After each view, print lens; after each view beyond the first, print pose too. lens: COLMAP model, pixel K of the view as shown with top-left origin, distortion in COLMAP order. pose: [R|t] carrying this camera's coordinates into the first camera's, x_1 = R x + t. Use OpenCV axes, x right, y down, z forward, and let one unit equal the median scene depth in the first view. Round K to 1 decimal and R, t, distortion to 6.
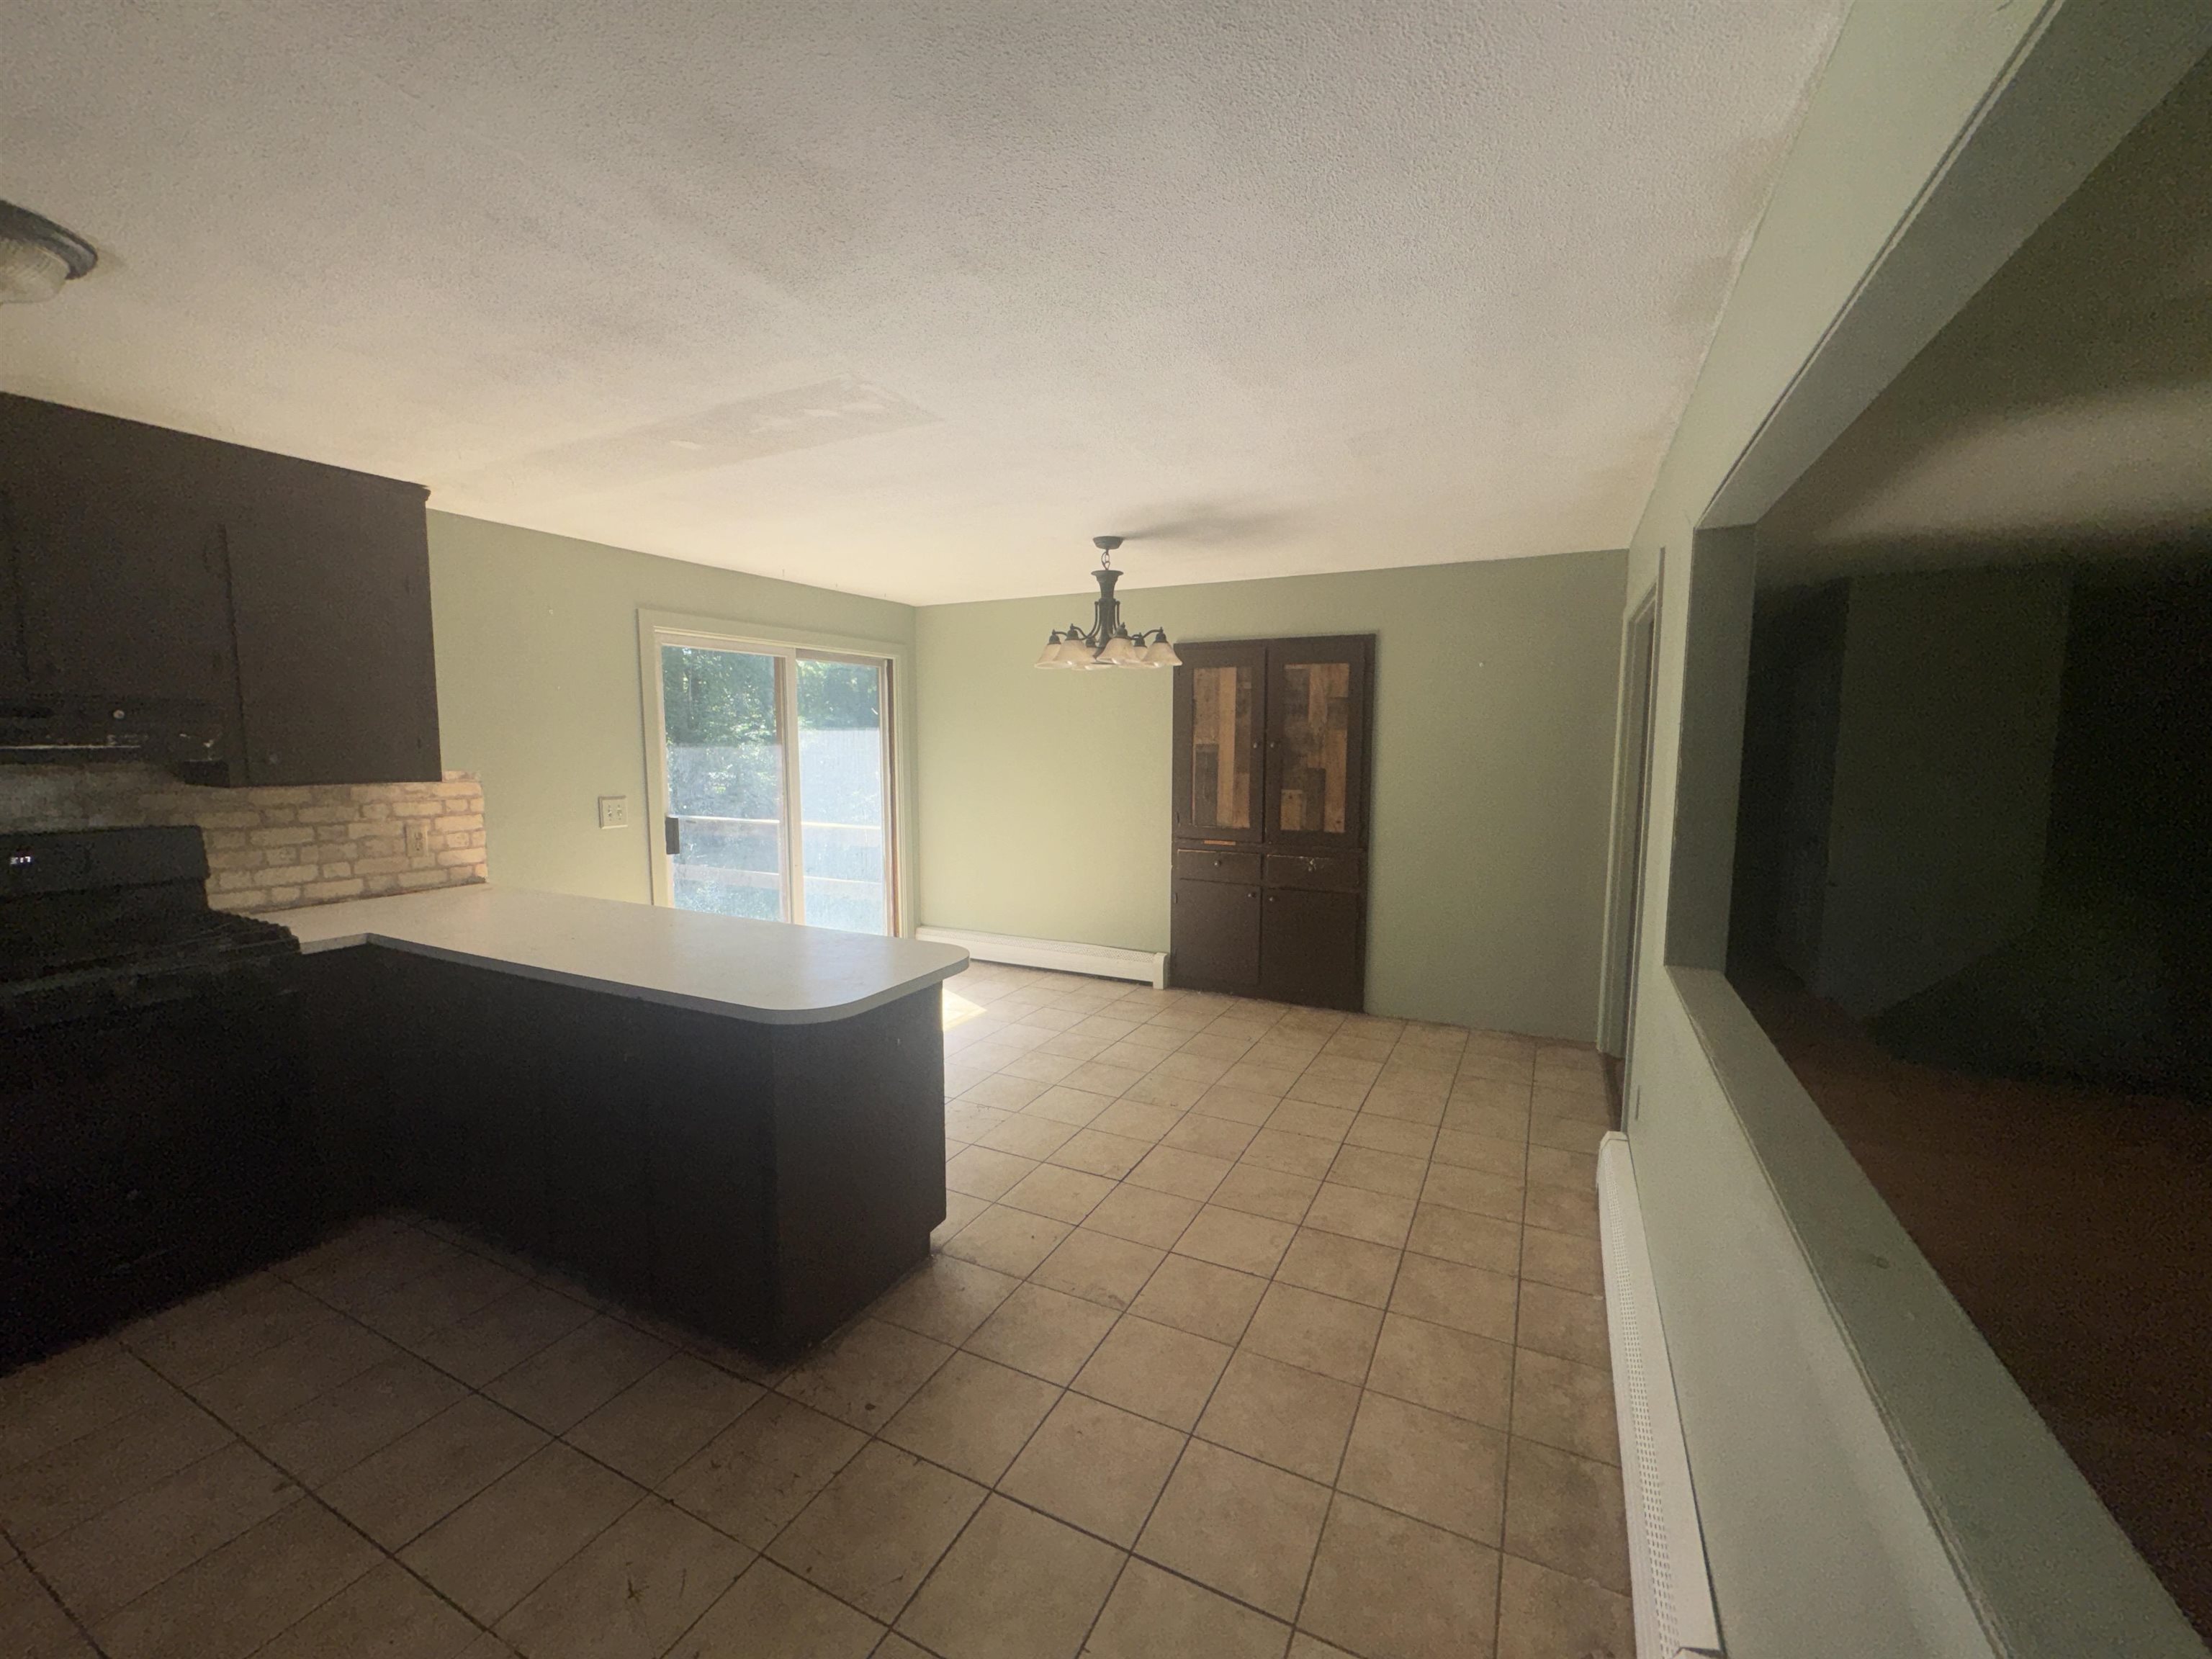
lens RADIAL K [[883.7, 0, 1115.3], [0, 883.7, 822.3], [0, 0, 1]] dist [0.001084, 0.000601]
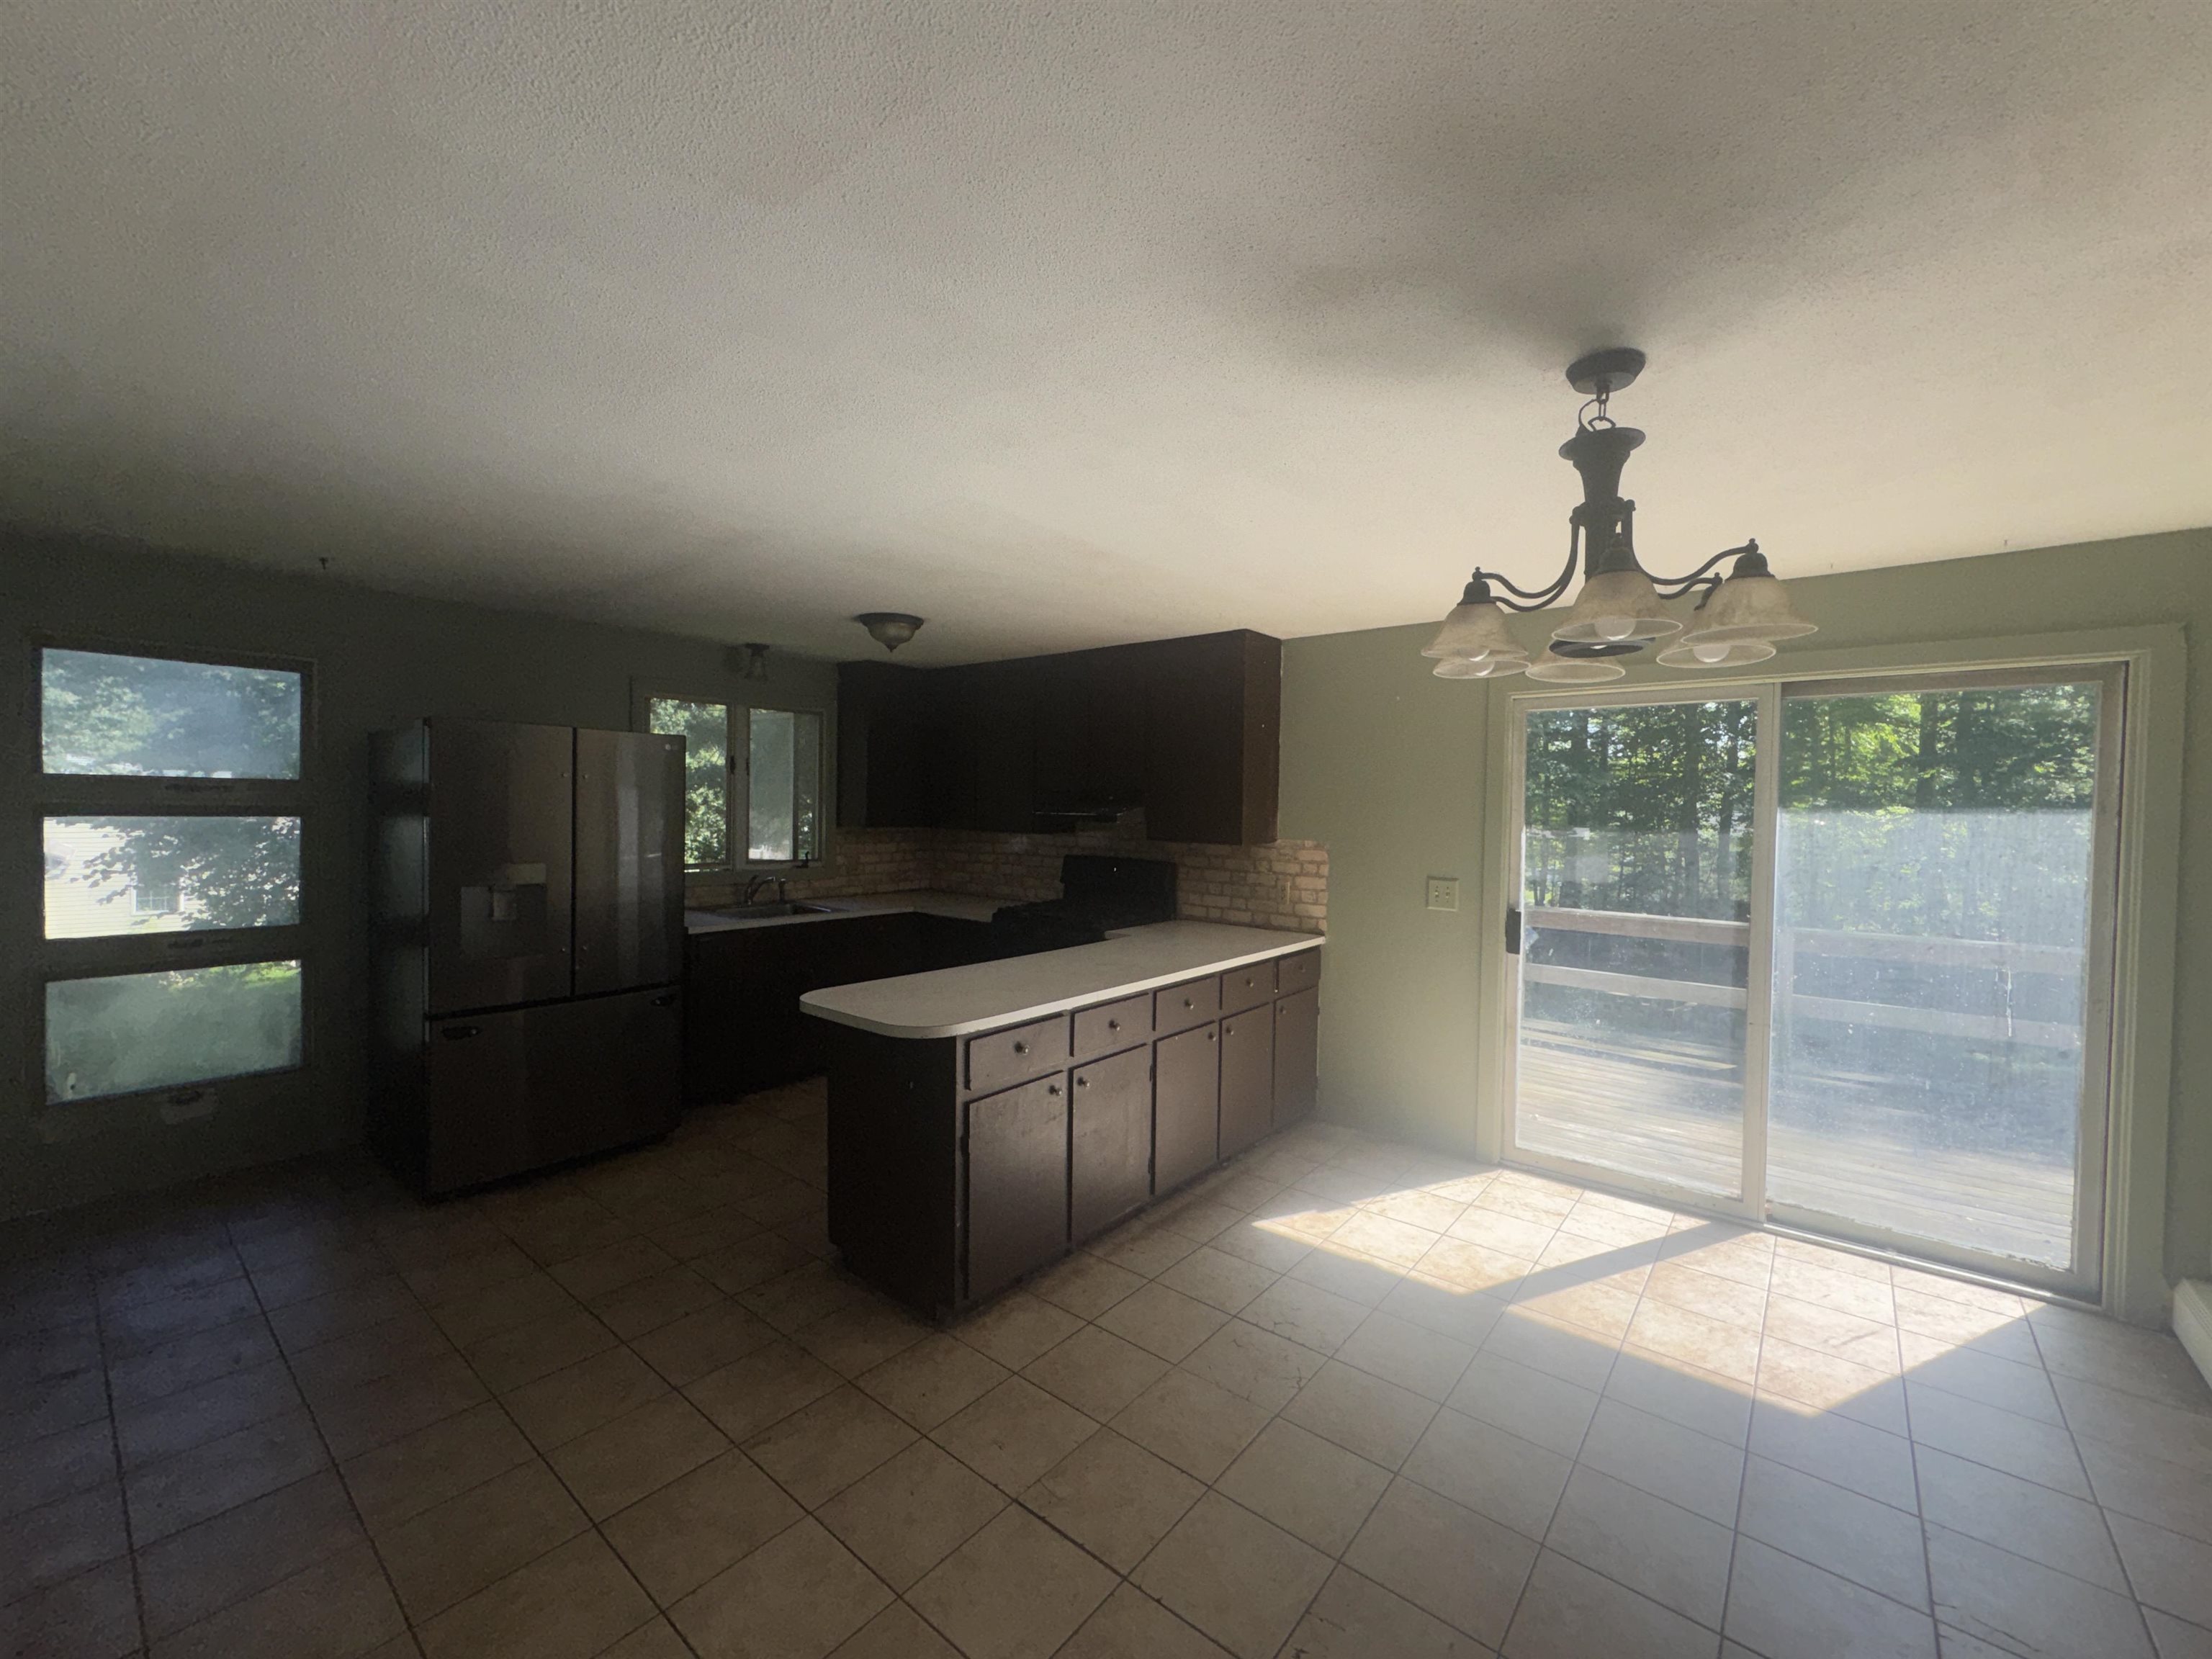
lens RADIAL K [[883.7, 0, 1106.8], [0, 883.7, 830.5], [0, 0, 1]] dist [0.001084, 0.000601]
pose [[-0.222308, 0.024442, -0.974670, 0.553345], [-0.109352, 0.992753, 0.049837, -0.108039], [0.968825, 0.117661, -0.218024, 1.043184]]
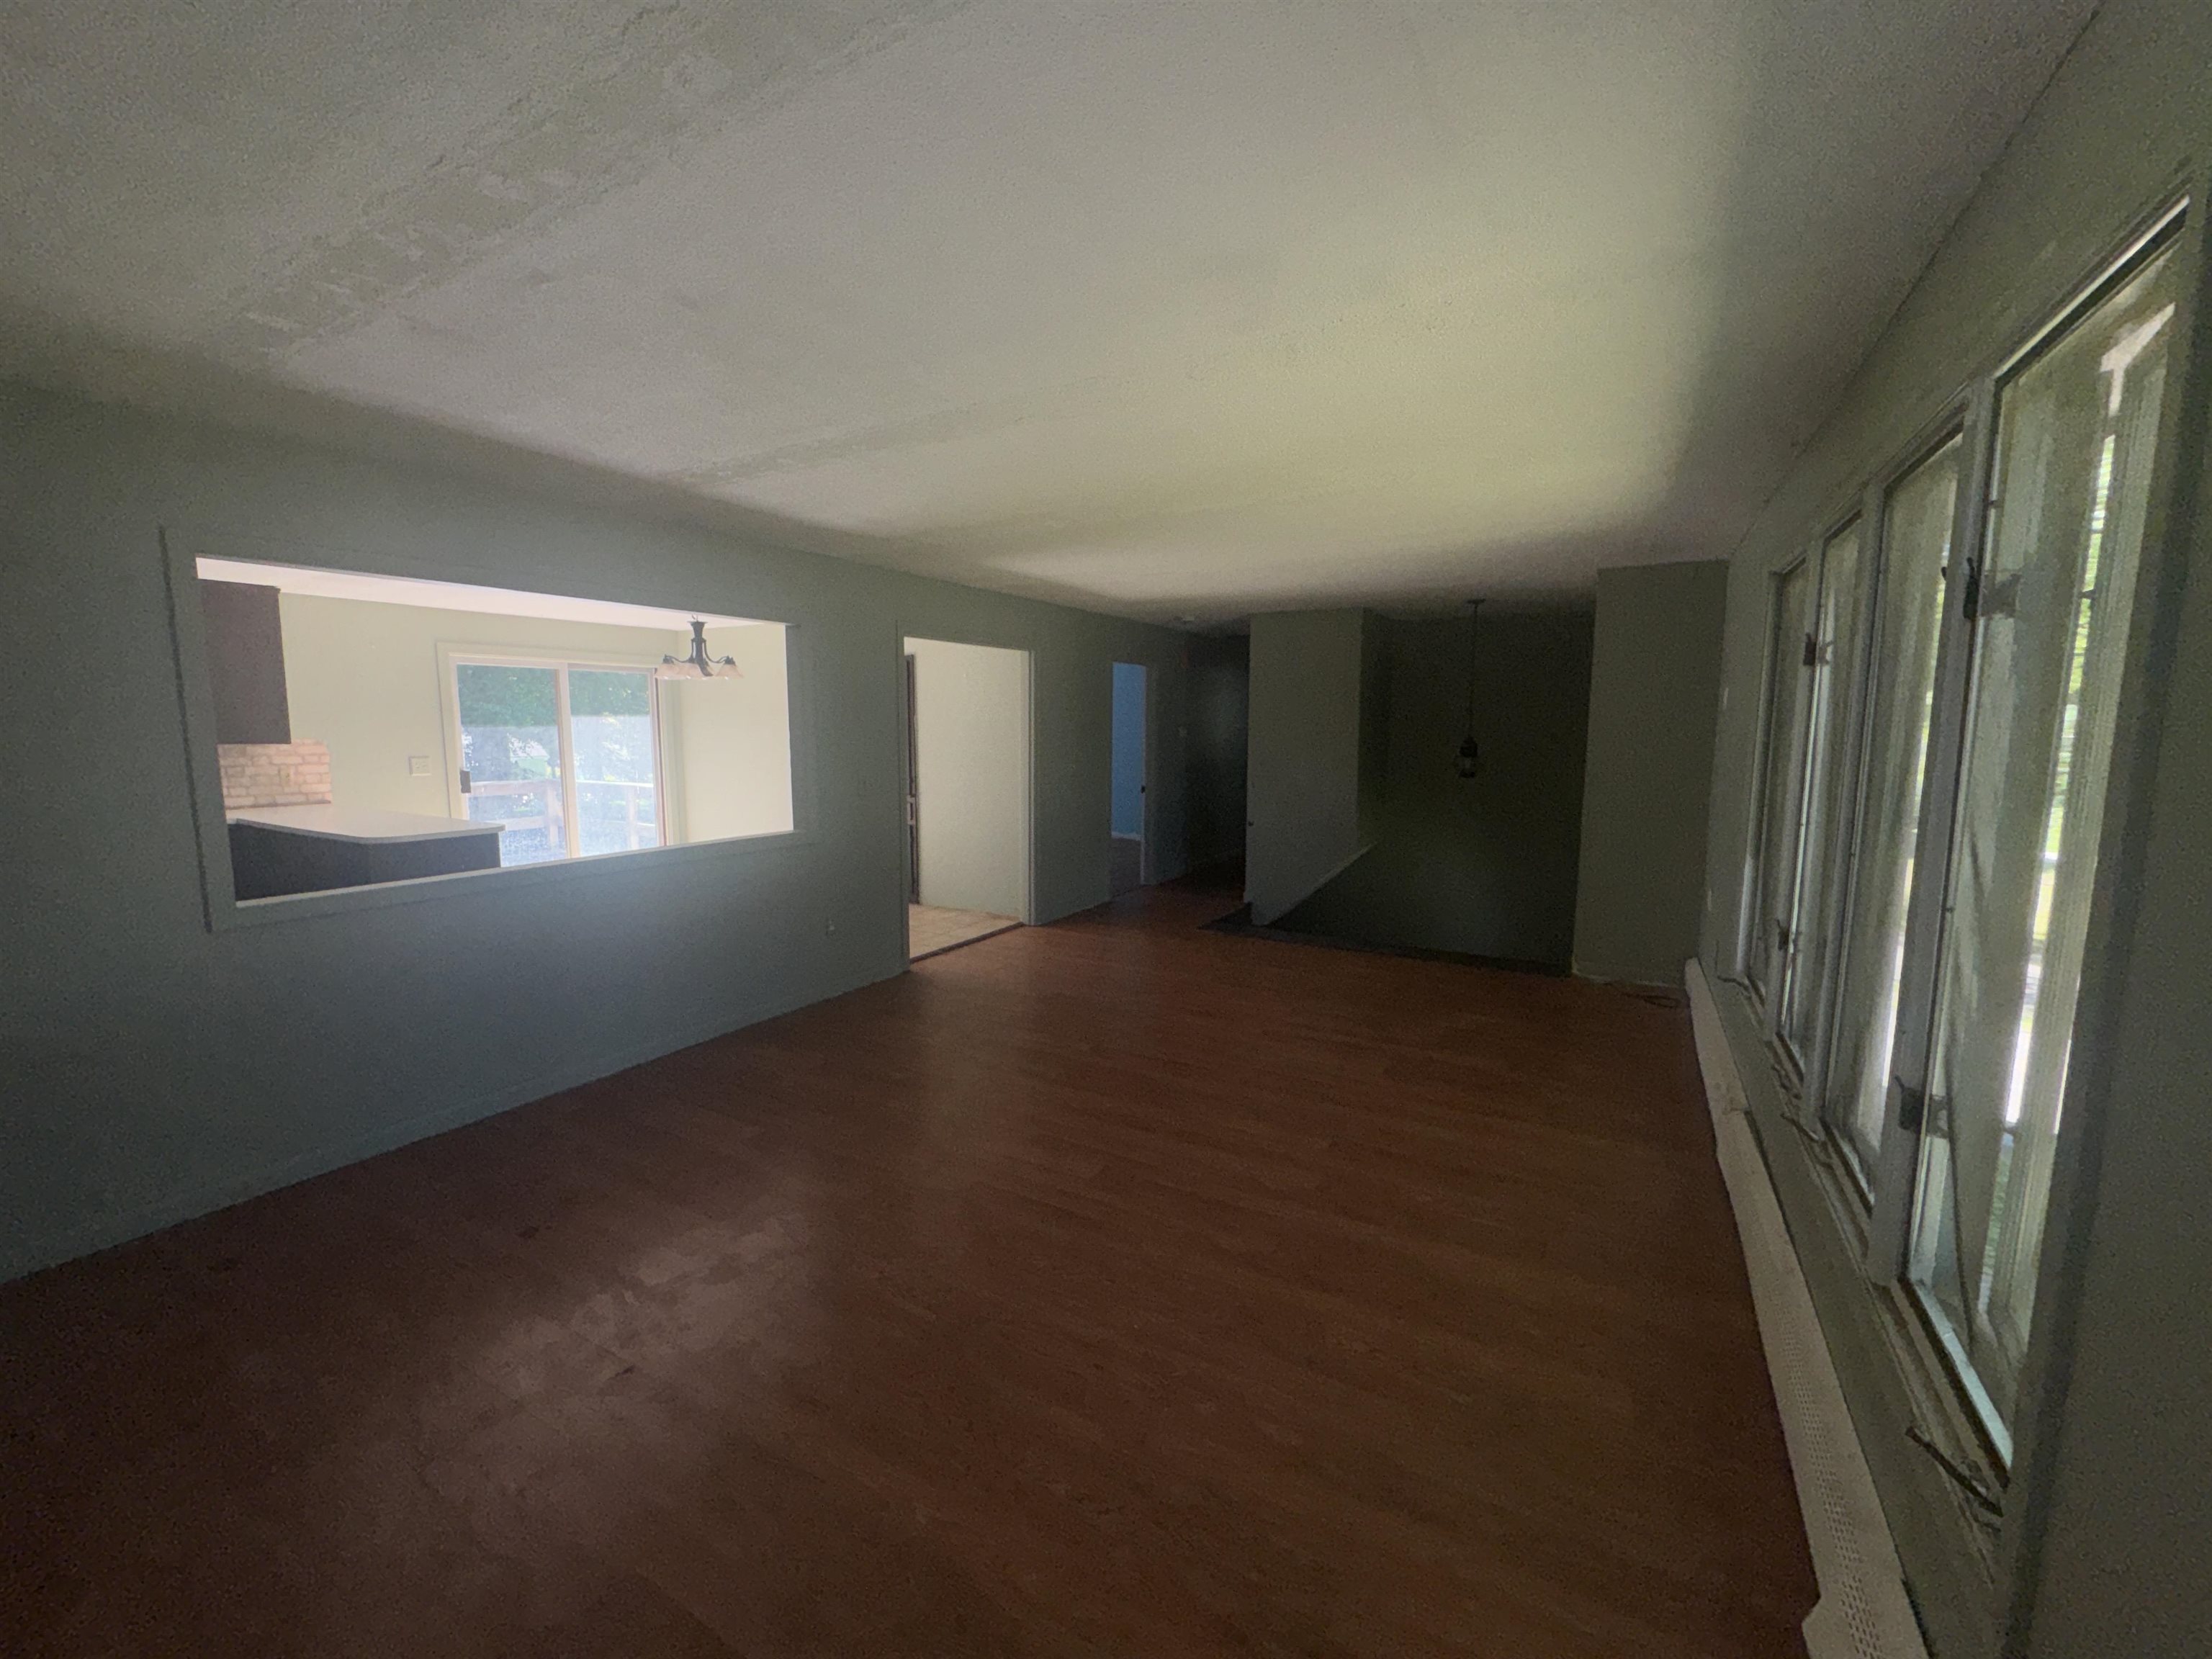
lens RADIAL K [[883.7, 0, 1100.7], [0, 883.7, 816.0], [0, 0, 1]] dist [0.001084, 0.000601]
pose [[0.997534, 0.013909, -0.068790, 1.014168], [-0.013171, 0.999851, 0.011181, 0.058127], [0.068936, -0.010247, 0.997568, -0.702642]]
